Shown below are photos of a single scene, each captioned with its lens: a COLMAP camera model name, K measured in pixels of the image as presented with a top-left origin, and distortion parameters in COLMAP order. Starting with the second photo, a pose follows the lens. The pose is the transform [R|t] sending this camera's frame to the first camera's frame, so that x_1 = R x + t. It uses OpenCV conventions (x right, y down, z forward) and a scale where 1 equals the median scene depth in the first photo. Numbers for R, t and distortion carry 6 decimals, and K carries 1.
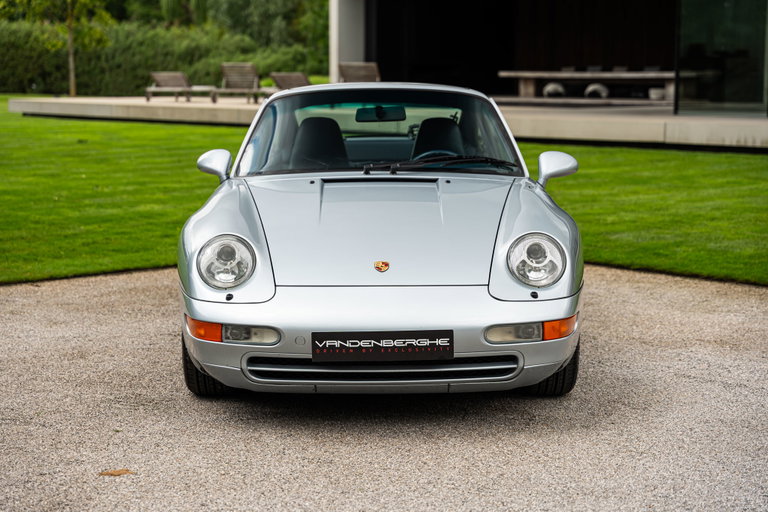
lens RADIAL K [[1511.4, 0, 384.0], [0, 1511.4, 256.0], [0, 0, 1]] dist [0.049917, 0.058454]
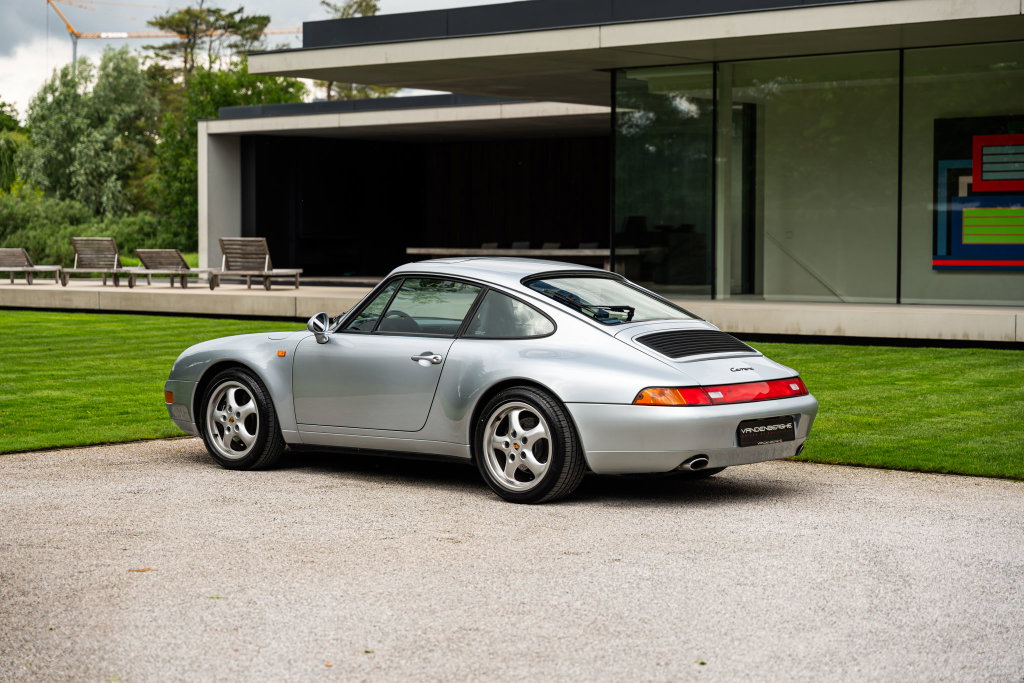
lens RADIAL K [[2015.2, 0, 512.0], [0, 2015.2, 341.5], [0, 0, 1]] dist [0.049917, 0.058454]
pose [[0.991314, -0.004701, 0.131433, -0.013067], [0.014497, 0.997177, -0.073677, 0.011841], [-0.130715, 0.074942, 0.988583, -0.099264]]
